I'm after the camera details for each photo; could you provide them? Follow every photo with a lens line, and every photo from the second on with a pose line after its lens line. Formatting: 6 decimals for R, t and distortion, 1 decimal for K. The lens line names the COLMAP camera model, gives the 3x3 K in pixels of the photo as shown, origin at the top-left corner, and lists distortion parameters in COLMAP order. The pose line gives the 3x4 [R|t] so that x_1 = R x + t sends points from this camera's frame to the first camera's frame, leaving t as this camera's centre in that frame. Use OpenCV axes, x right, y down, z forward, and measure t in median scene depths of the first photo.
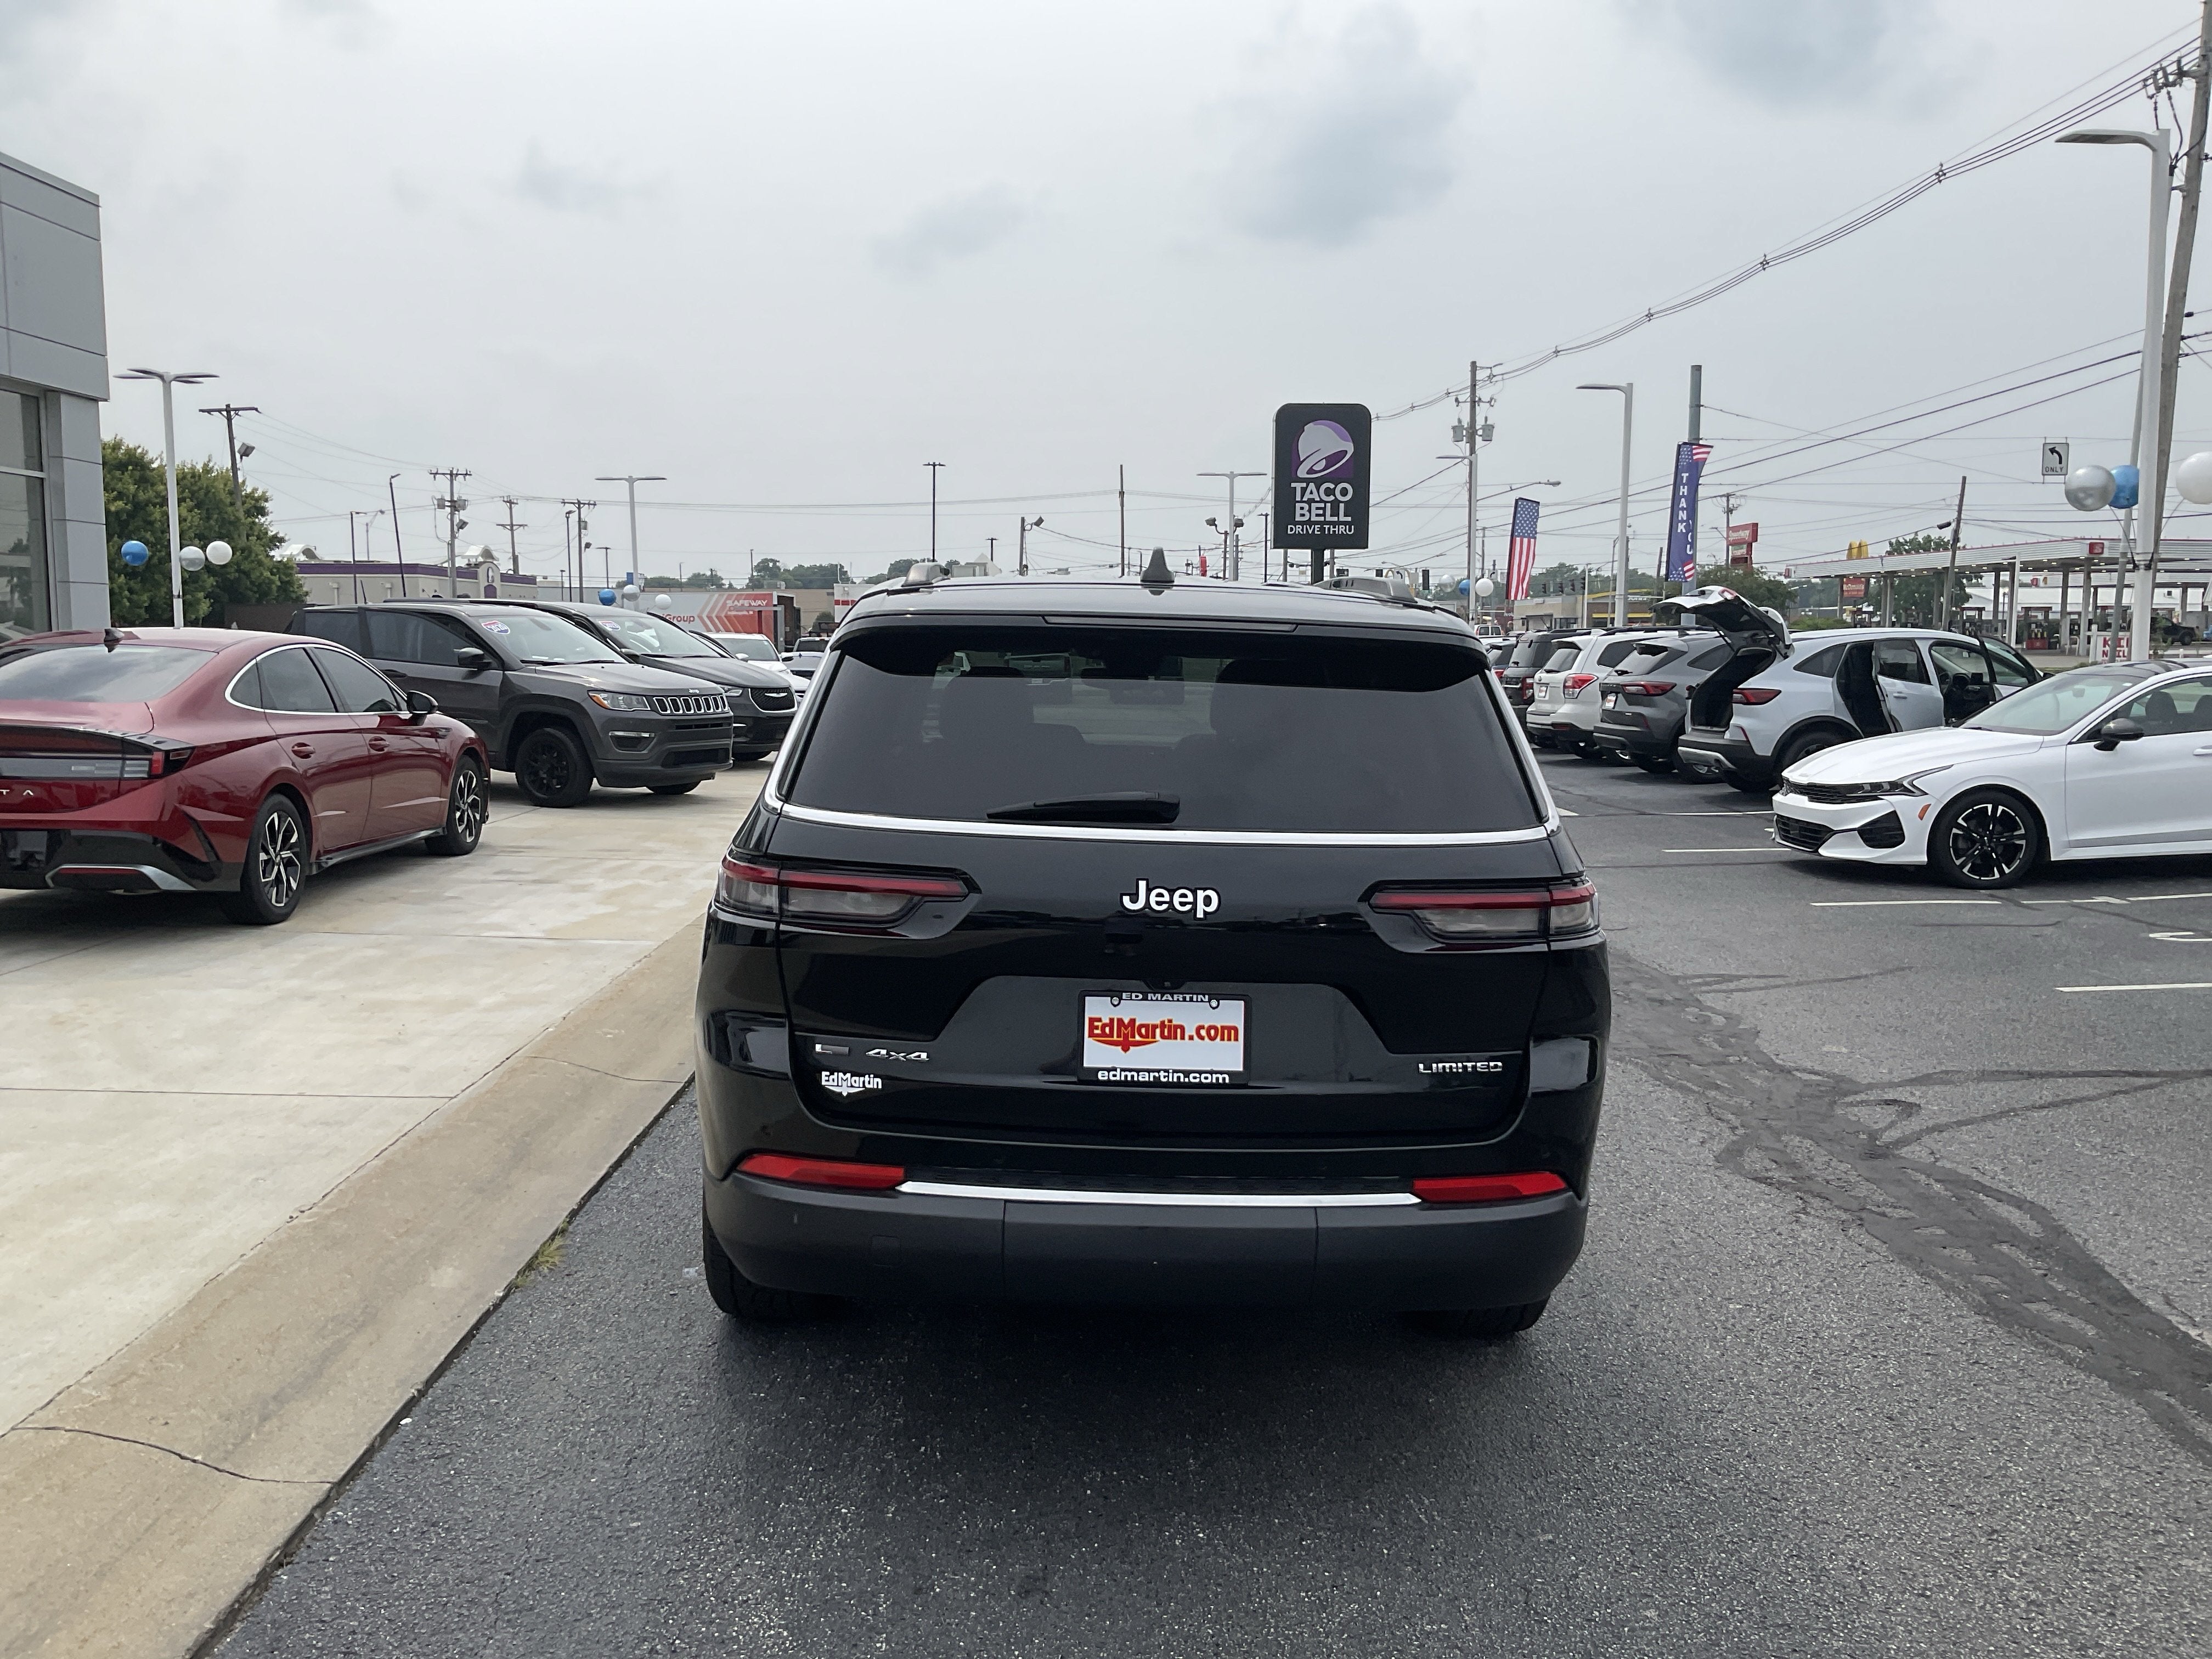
lens RADIAL K [[1804.5, 0, 1106.0], [0, 1804.5, 829.5], [0, 0, 1]] dist [0.086763, -0.171330]
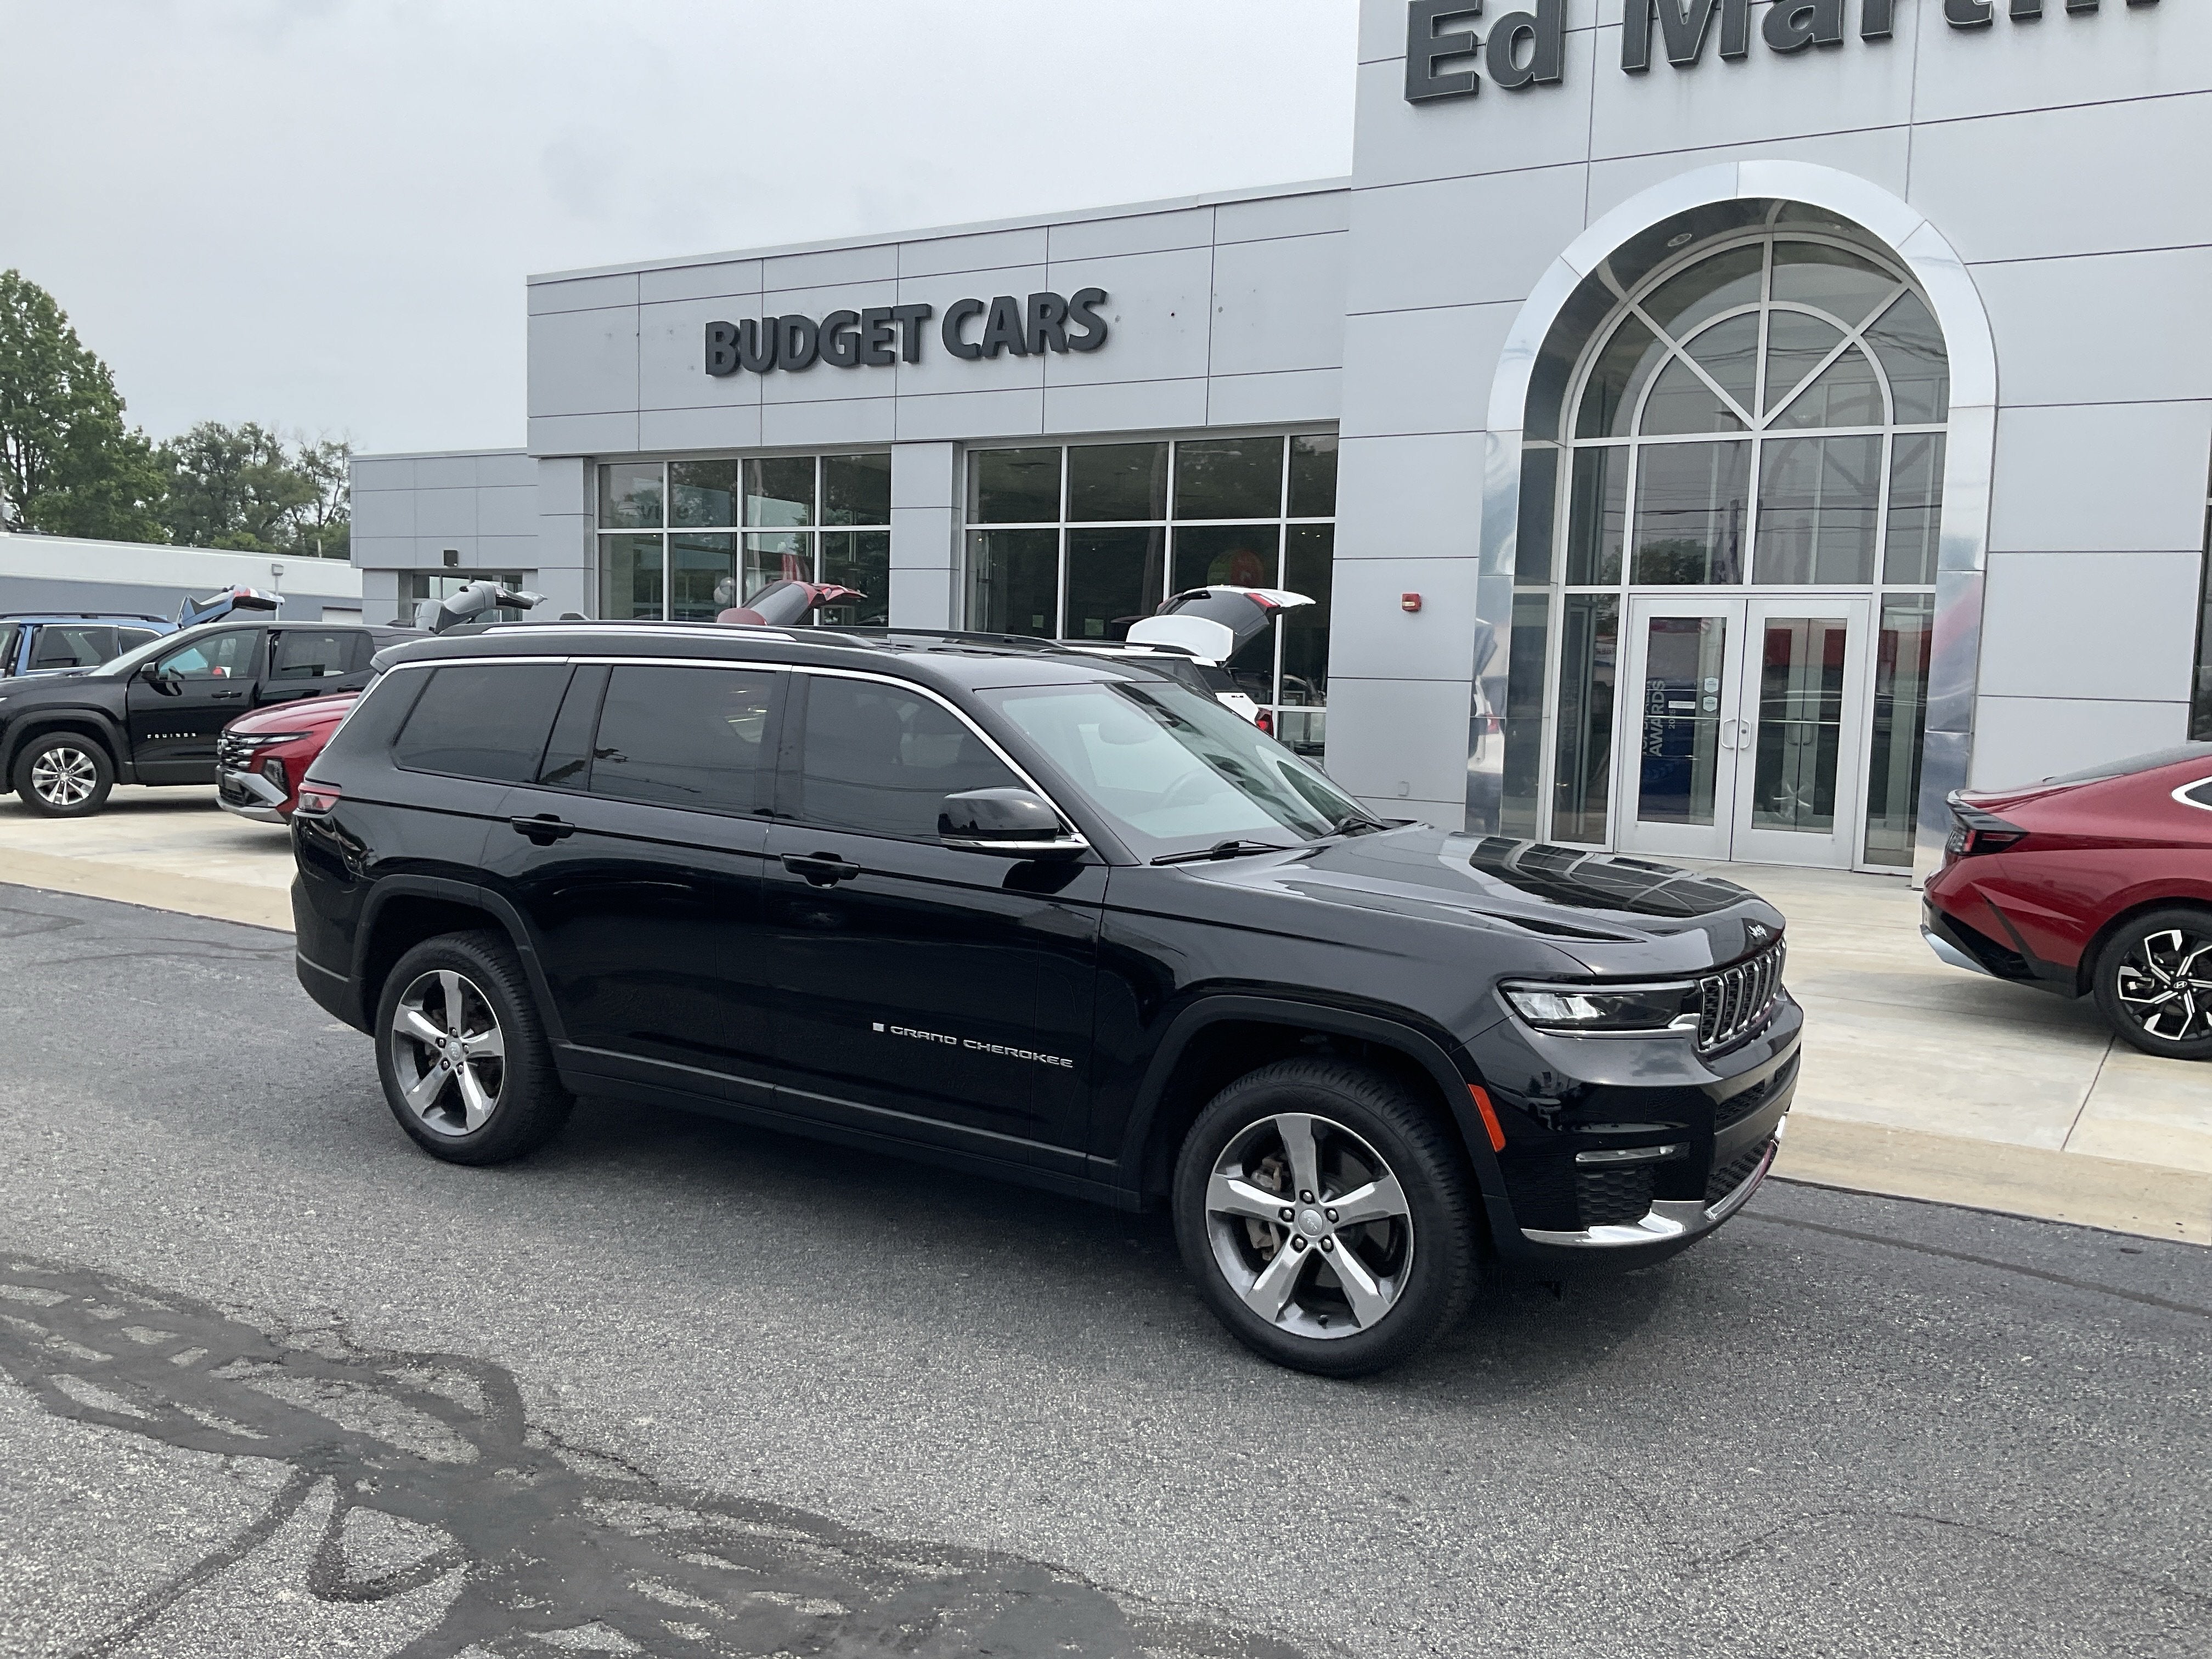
lens RADIAL K [[1804.5, 0, 1106.0], [0, 1804.5, 829.5], [0, 0, 1]] dist [0.086763, -0.171330]
pose [[-0.534754, 0.044232, -0.843850, 0.291857], [-0.127817, 0.982905, 0.132520, -0.058268], [0.835285, 0.178724, -0.519958, 0.551799]]
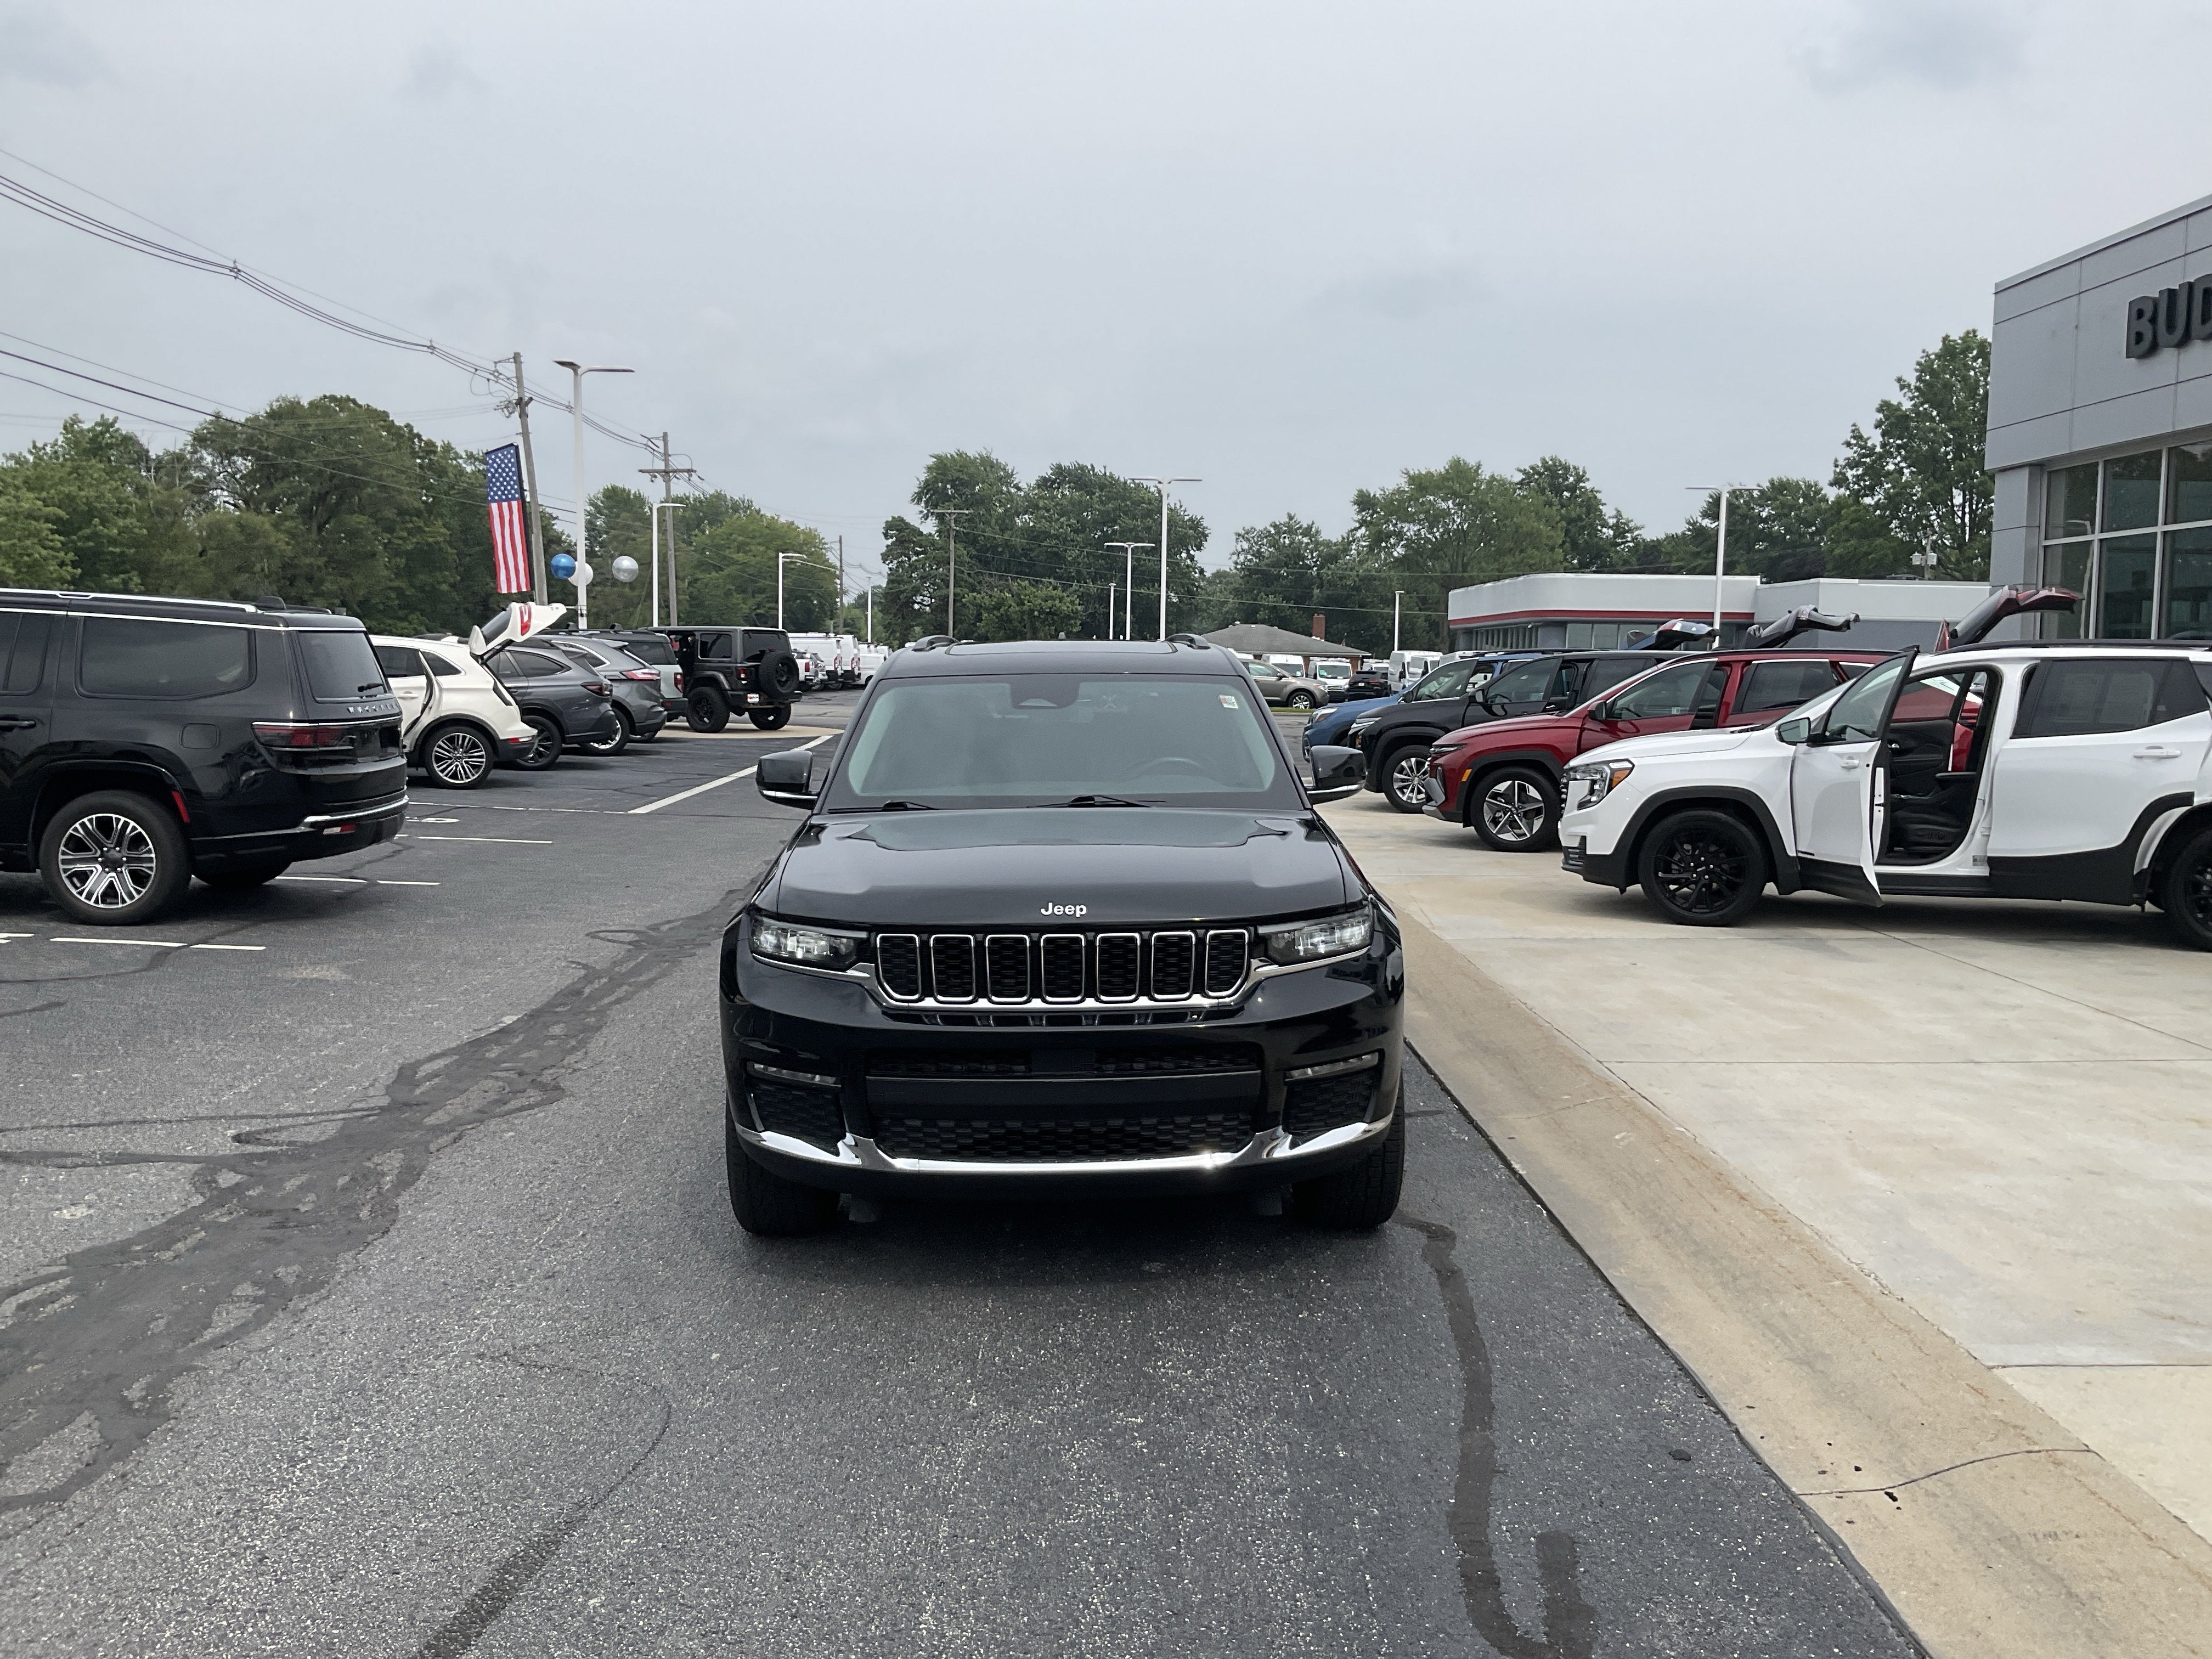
lens RADIAL K [[1804.5, 0, 1106.0], [0, 1804.5, 829.5], [0, 0, 1]] dist [0.086763, -0.171330]
pose [[-0.999686, -0.025019, -0.001139, -0.007228], [-0.024758, 0.980375, 0.195579, -0.084298], [-0.003776, 0.195545, -0.980687, 0.760213]]
